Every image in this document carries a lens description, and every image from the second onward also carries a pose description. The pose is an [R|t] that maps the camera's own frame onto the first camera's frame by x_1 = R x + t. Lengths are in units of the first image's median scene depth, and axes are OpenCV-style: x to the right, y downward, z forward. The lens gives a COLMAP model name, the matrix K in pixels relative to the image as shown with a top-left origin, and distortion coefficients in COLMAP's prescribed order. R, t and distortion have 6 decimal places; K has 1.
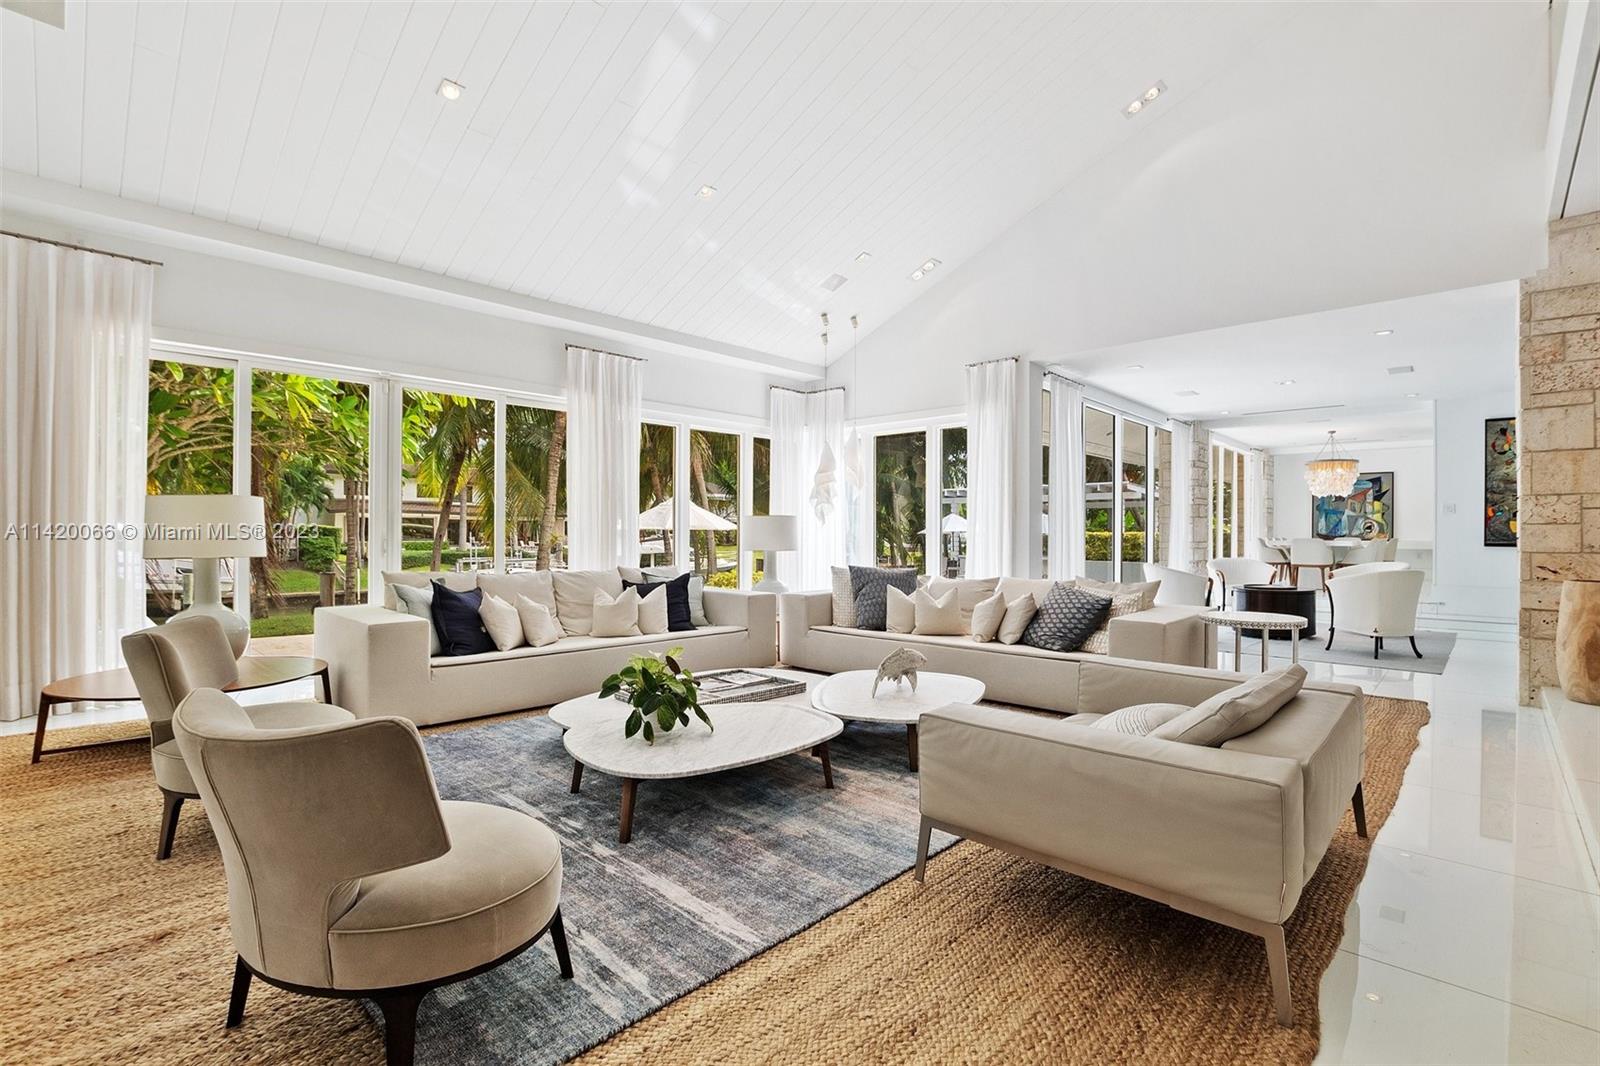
lens RADIAL K [[736.2, 0, 820.6], [0, 736.2, 533.3], [0, 0, 1]] dist [-0.020324, -0.000065]
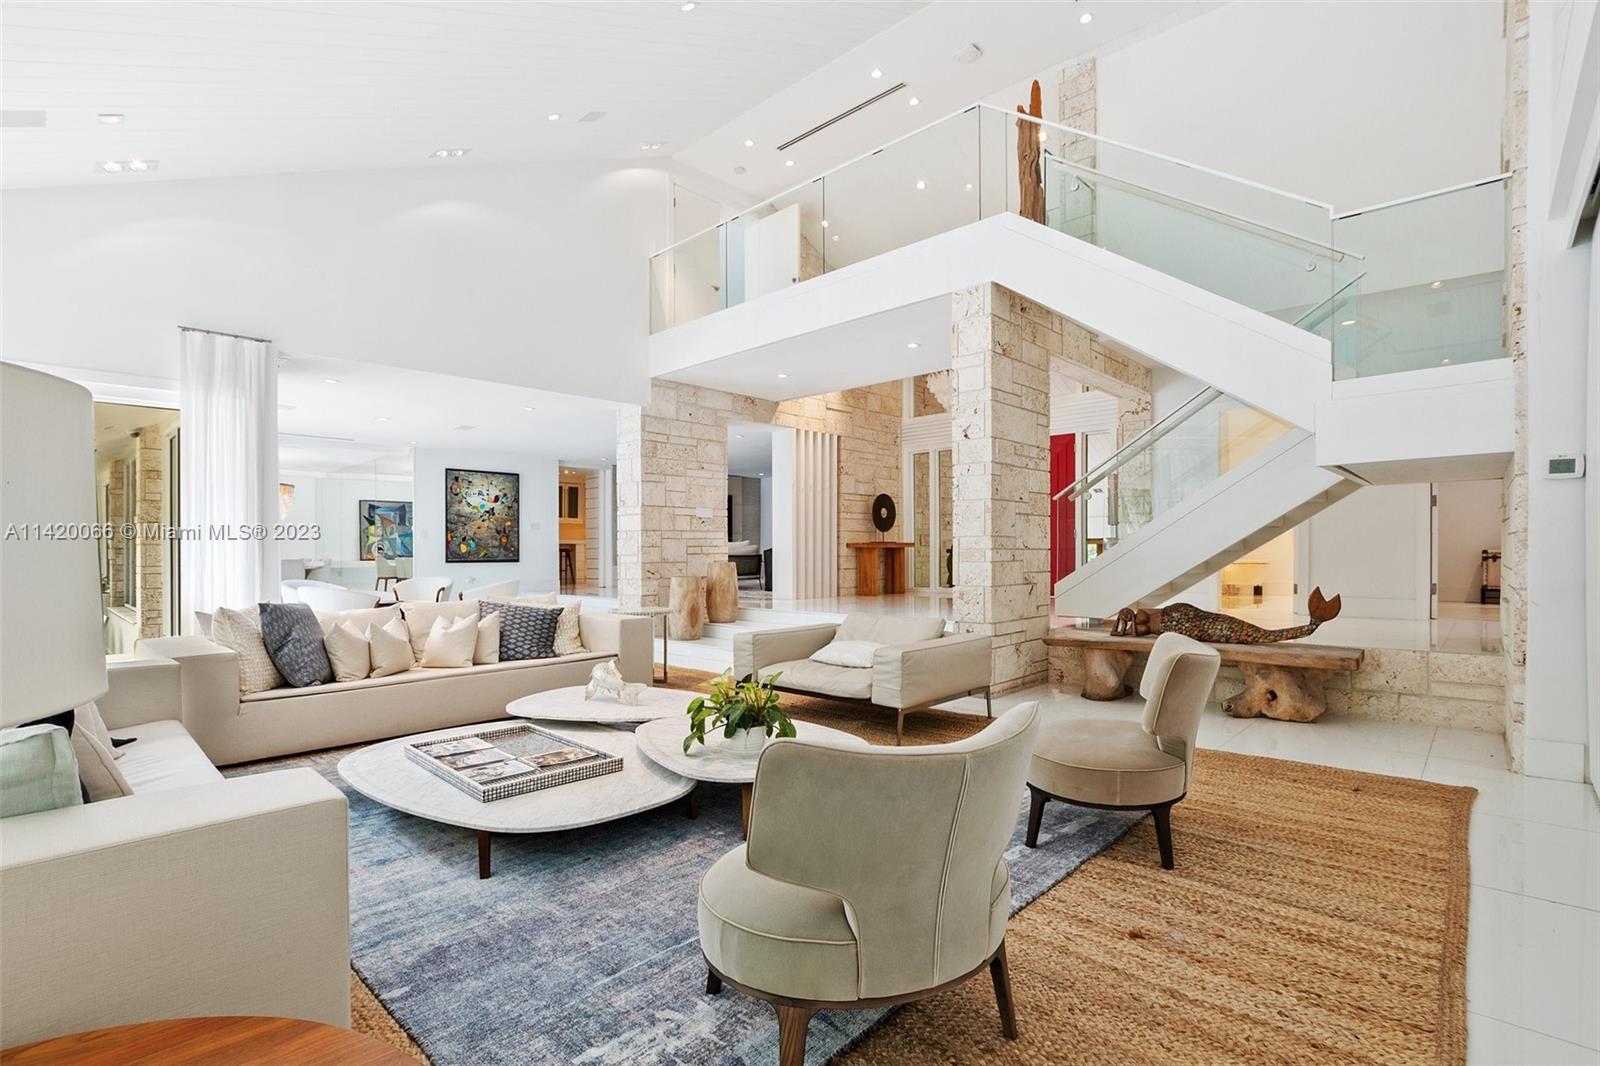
lens RADIAL K [[736.2, 0, 820.6], [0, 736.2, 533.3], [0, 0, 1]] dist [-0.020324, -0.000065]
pose [[-0.012300, 0.020836, 0.999707, -0.447719], [0.008693, 0.999747, -0.020729, -0.002826], [-0.999887, 0.008436, -0.012478, 0.329855]]
